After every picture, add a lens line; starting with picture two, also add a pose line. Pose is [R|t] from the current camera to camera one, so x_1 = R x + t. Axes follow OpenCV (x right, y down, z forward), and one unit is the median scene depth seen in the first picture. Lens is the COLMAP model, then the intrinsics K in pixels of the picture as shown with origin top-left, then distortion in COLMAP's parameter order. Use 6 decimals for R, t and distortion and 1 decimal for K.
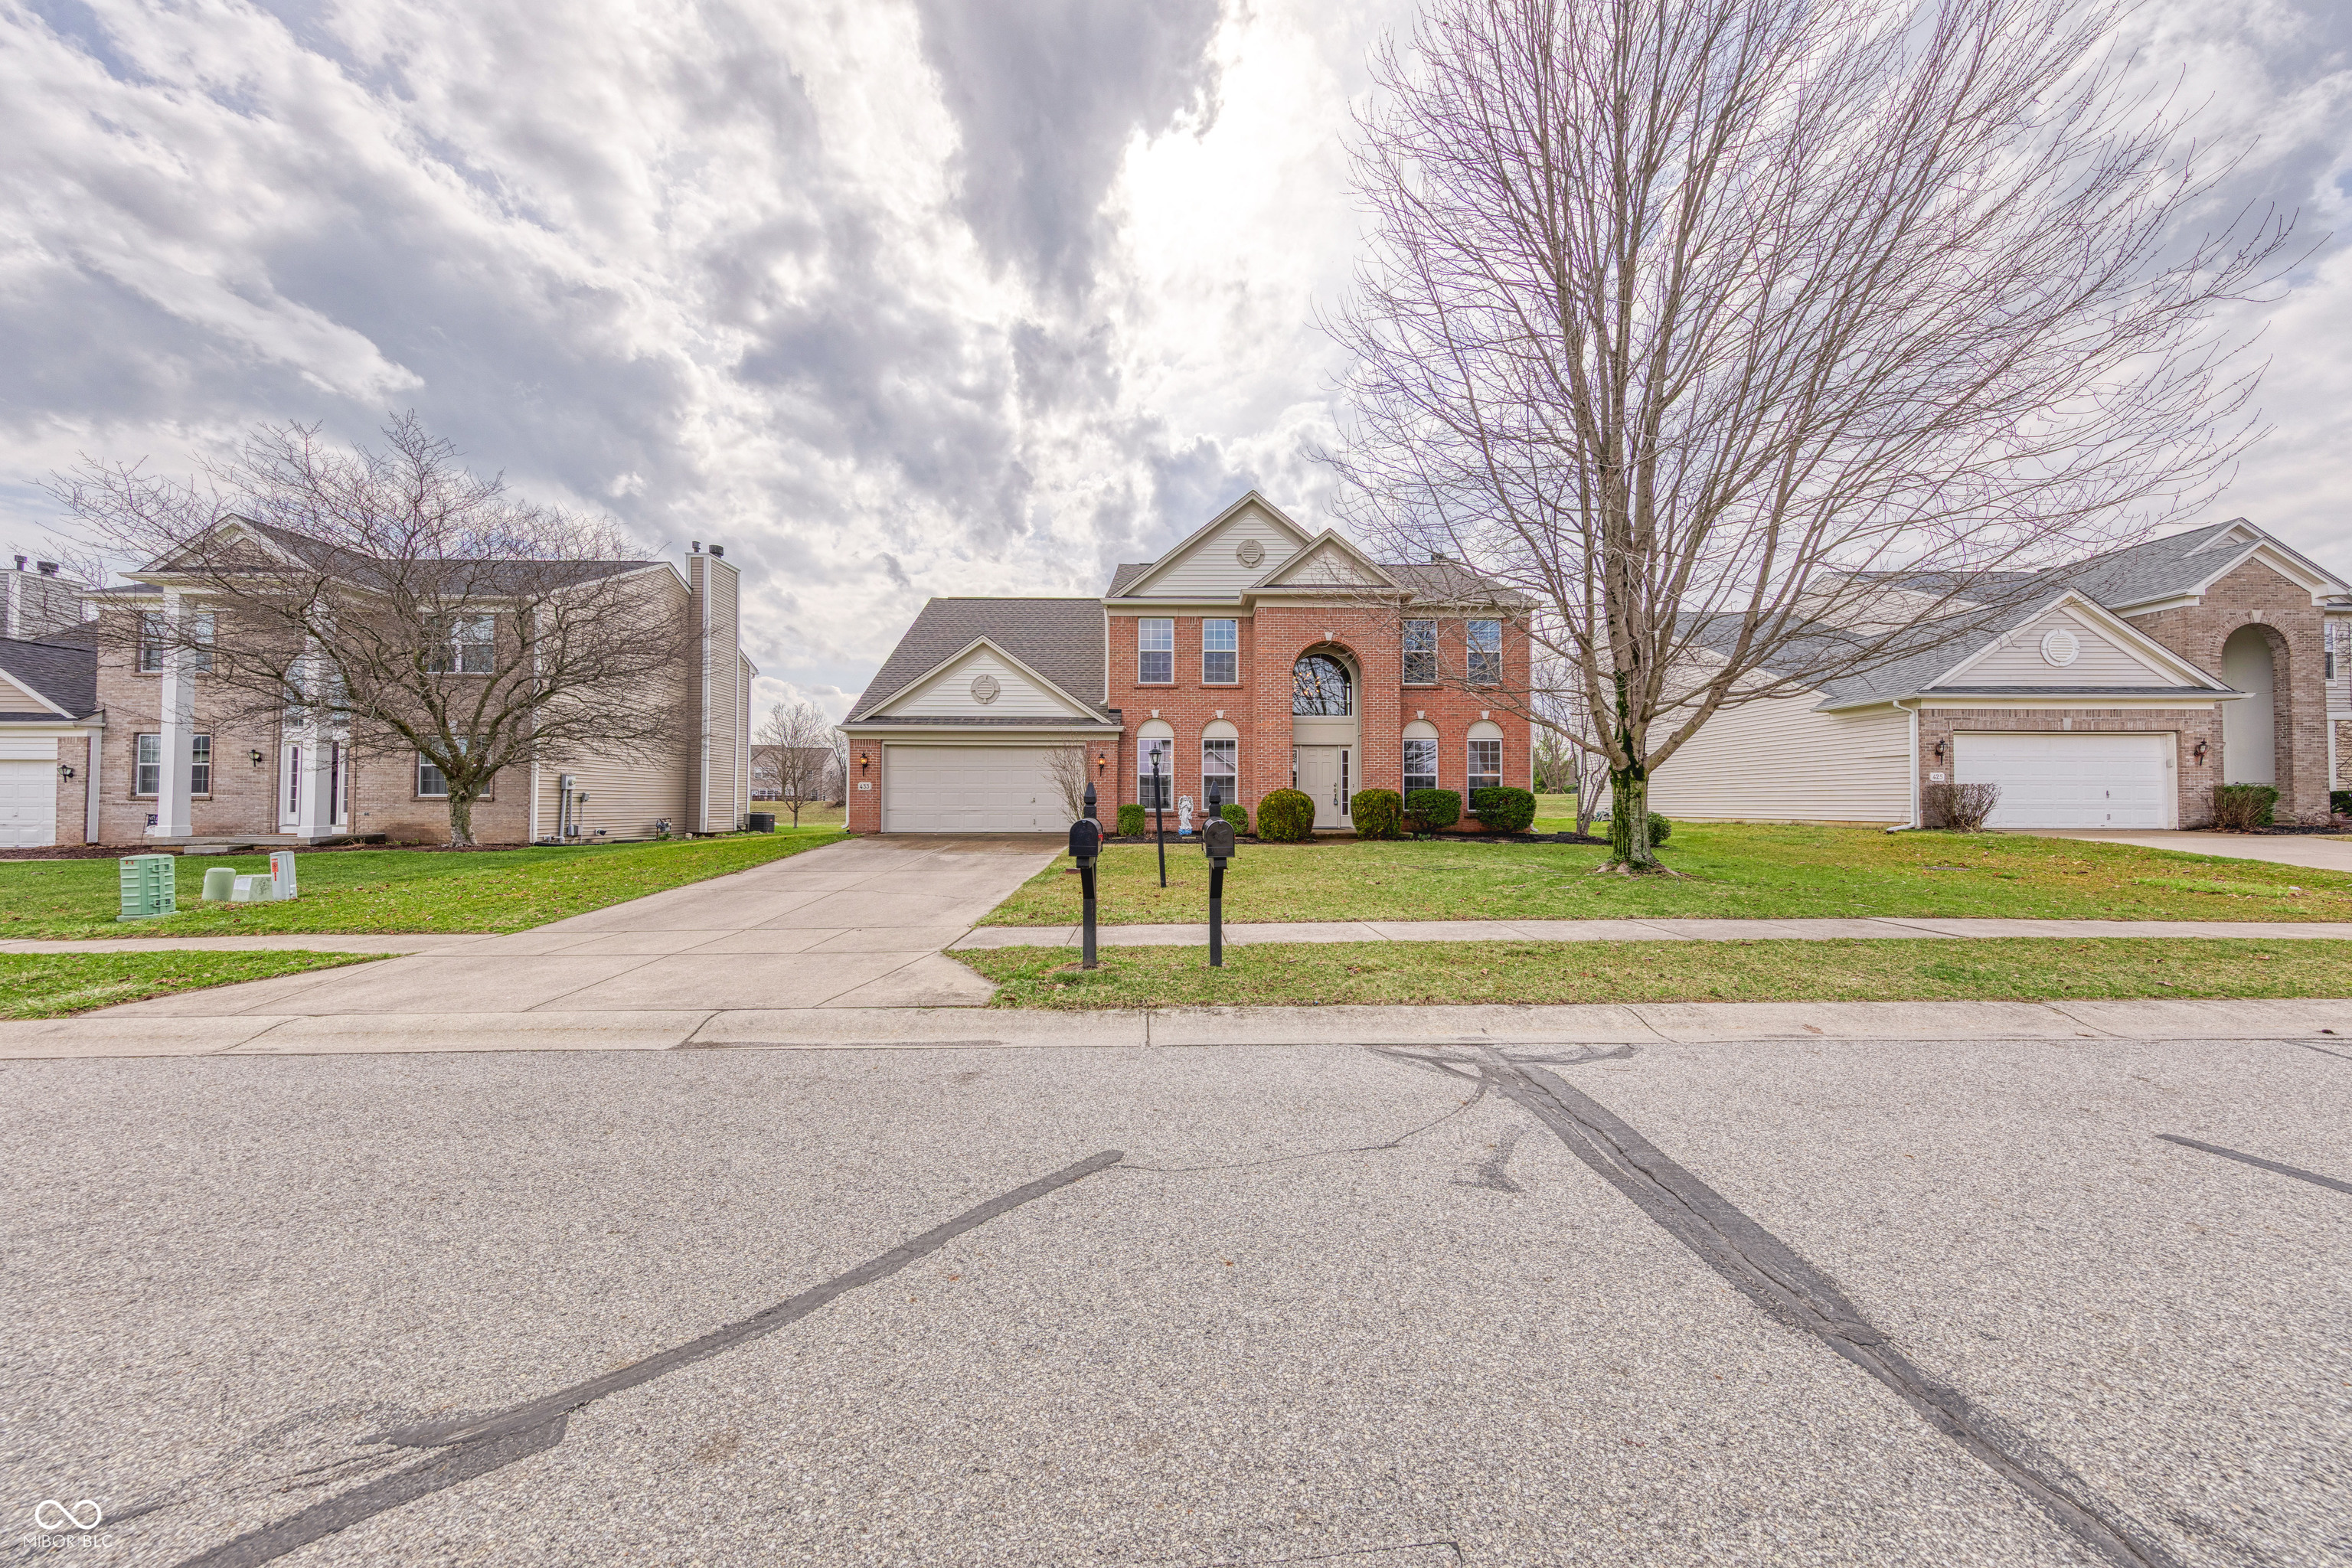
lens RADIAL K [[748.0, 0, 1180.2], [0, 748.0, 786.6], [0, 0, 1]] dist [0.001217, -0.000031]
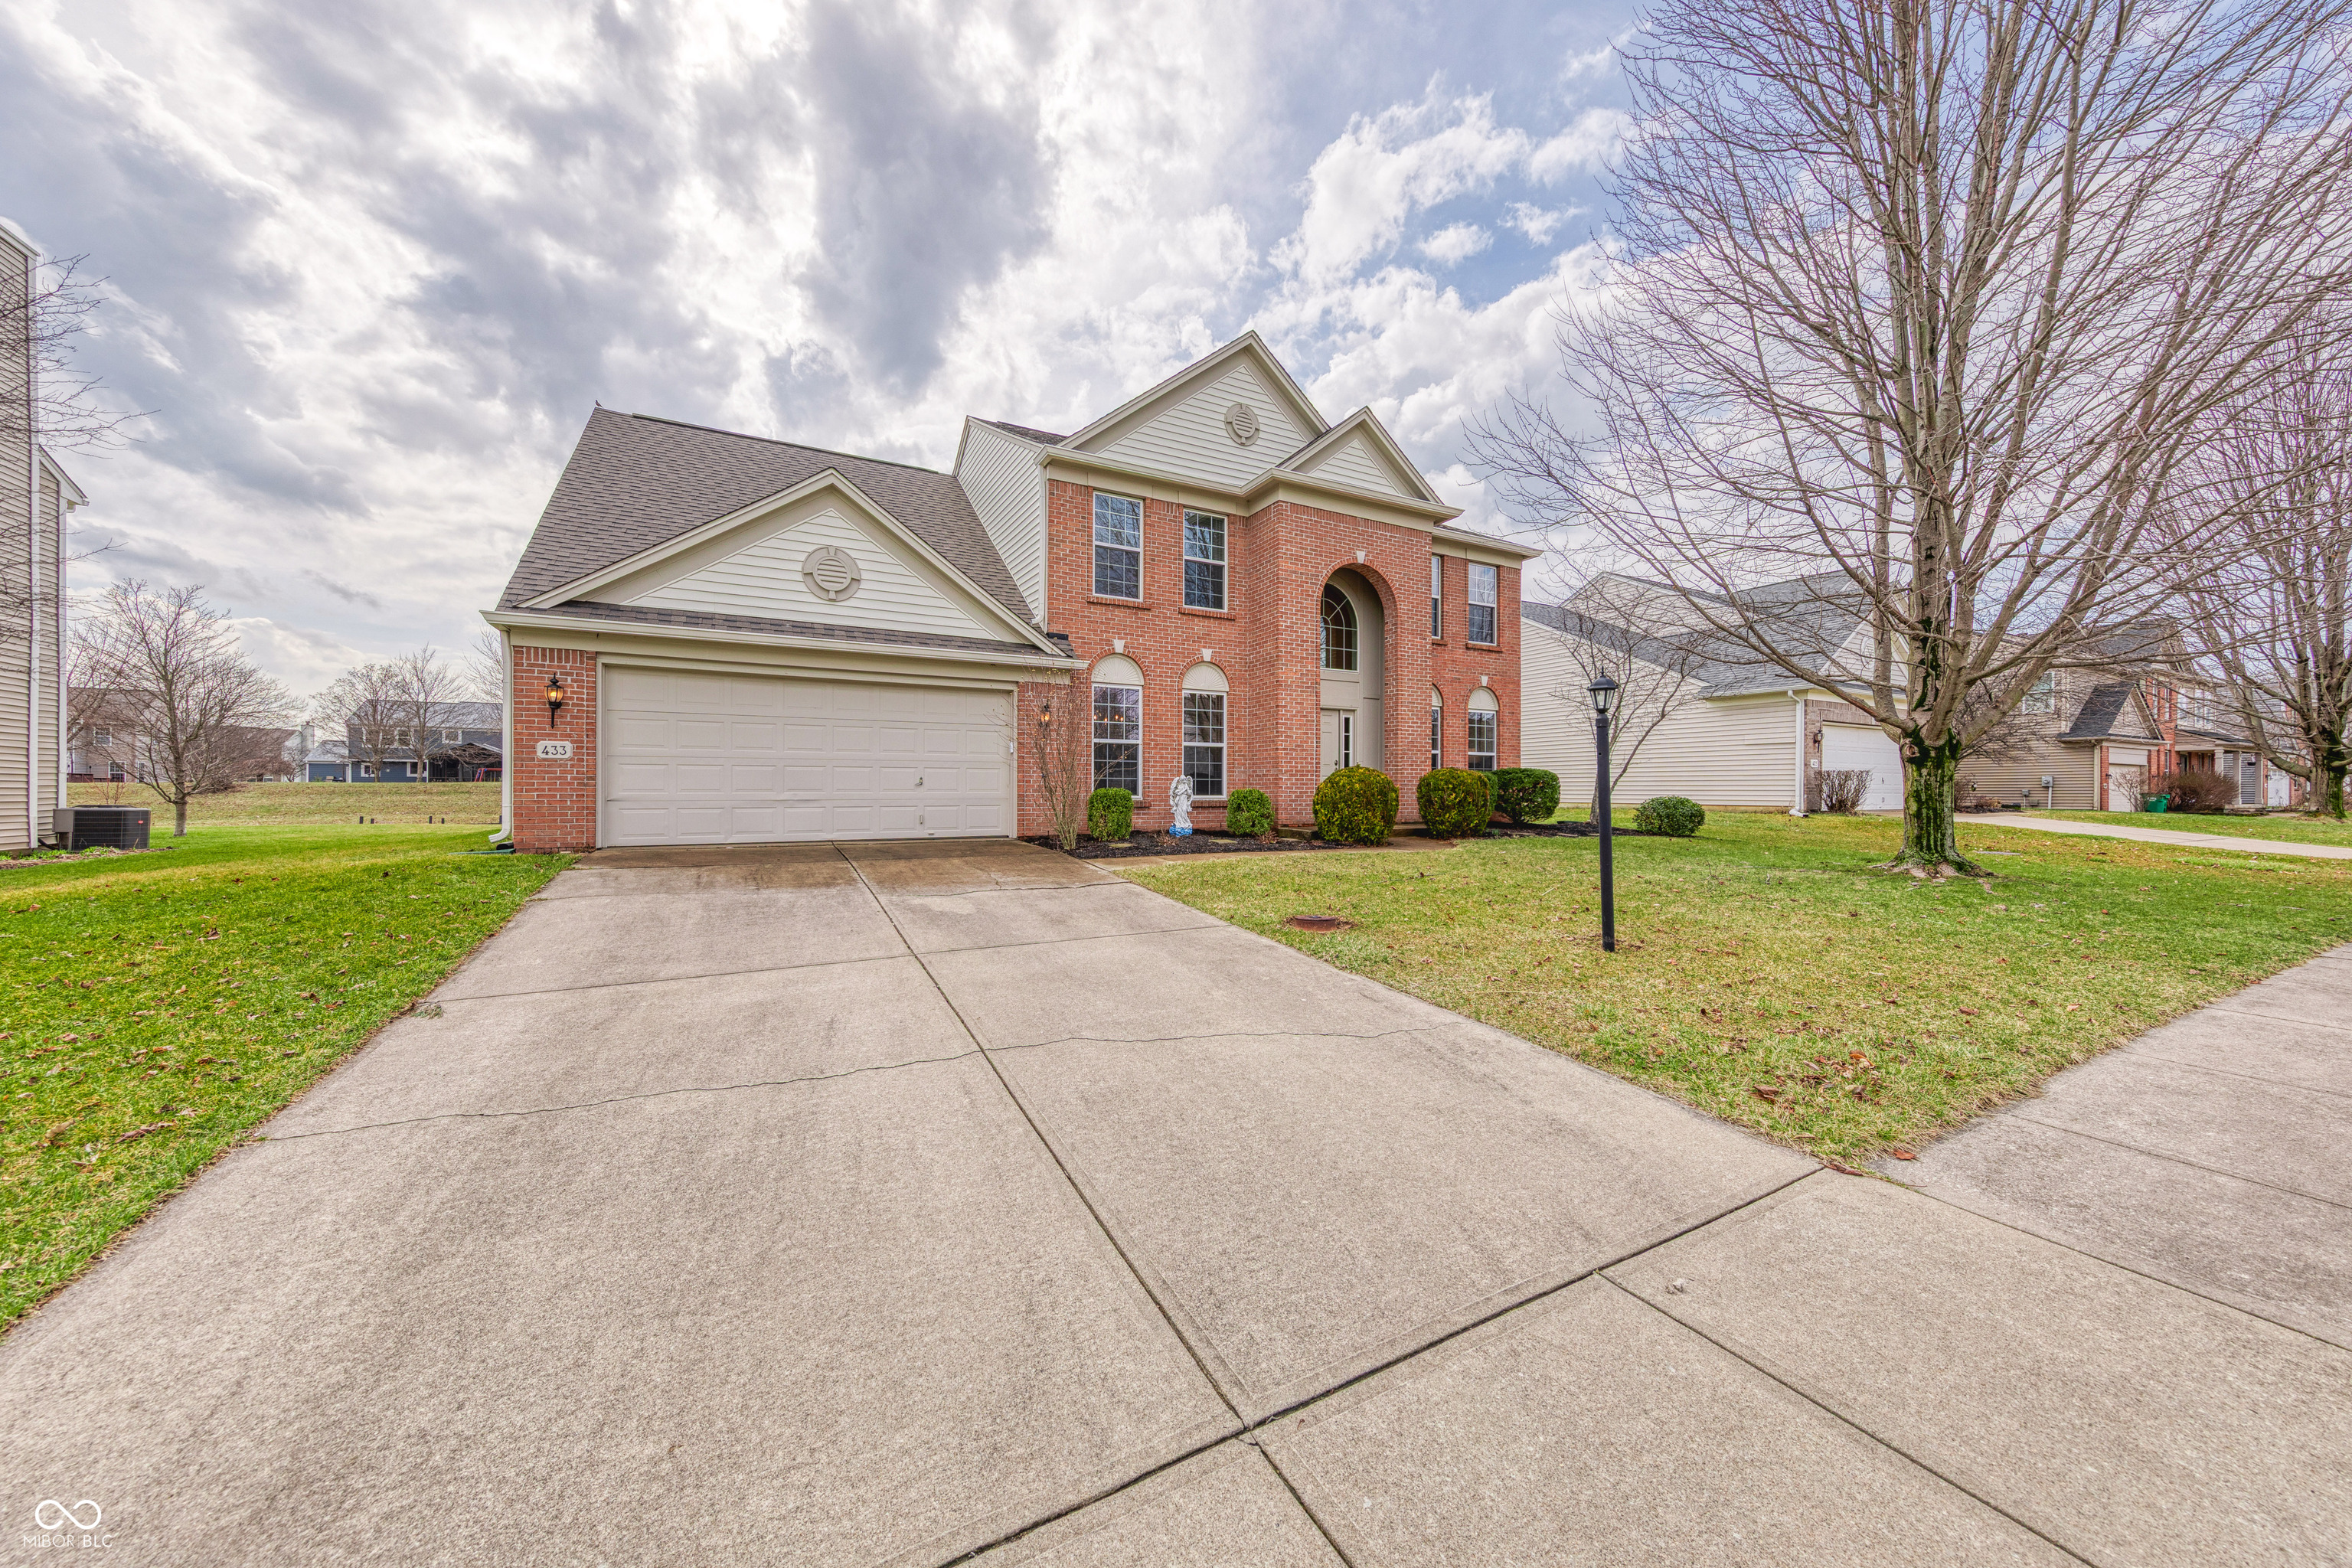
lens RADIAL K [[802.2, 0, 1161.3], [0, 802.2, 780.5], [0, 0, 1]] dist [0.002935, 0.000041]
pose [[0.883915, 0.005284, 0.467619, -0.321685], [-0.011507, 0.999879, 0.010451, 0.008898], [-0.467507, -0.014619, 0.883869, 0.384556]]
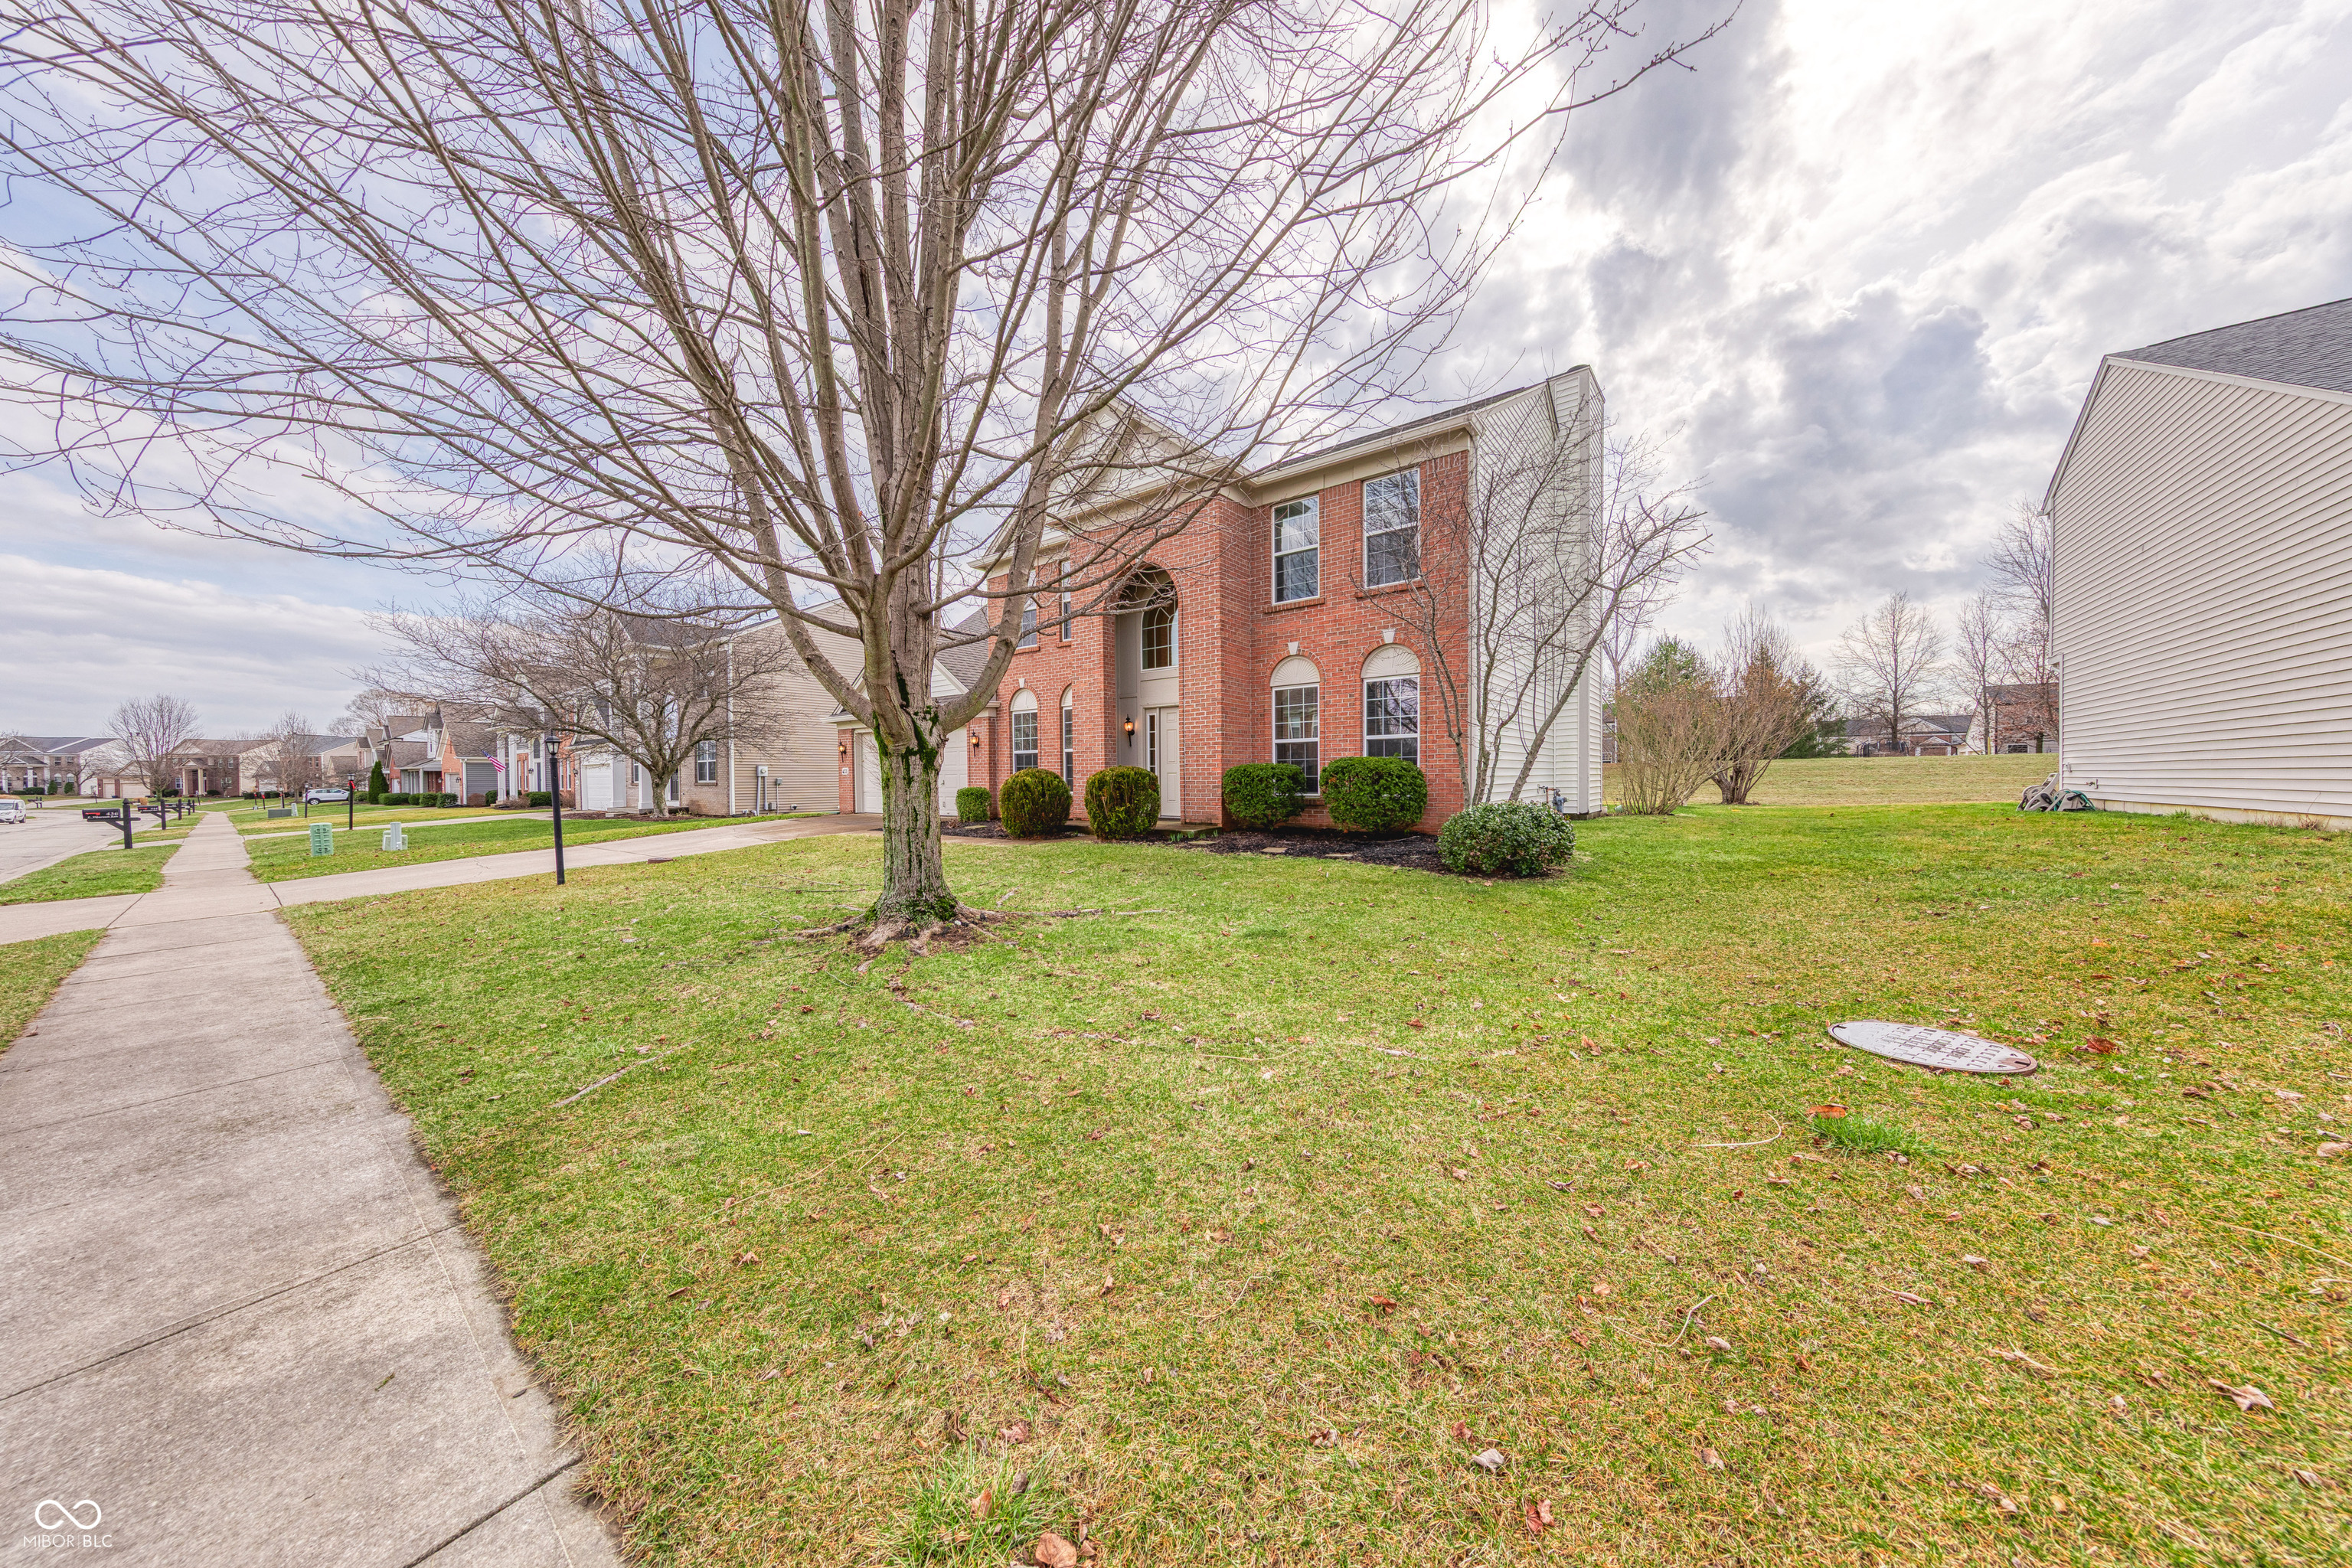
lens RADIAL K [[748.0, 0, 1163.1], [0, 748.0, 800.3], [0, 0, 1]] dist [0.001217, -0.000031]
pose [[0.788616, 0.008329, -0.614829, 0.629493], [0.024573, 0.998683, 0.045048, 0.003666], [0.614395, -0.050634, 0.787373, 0.414232]]
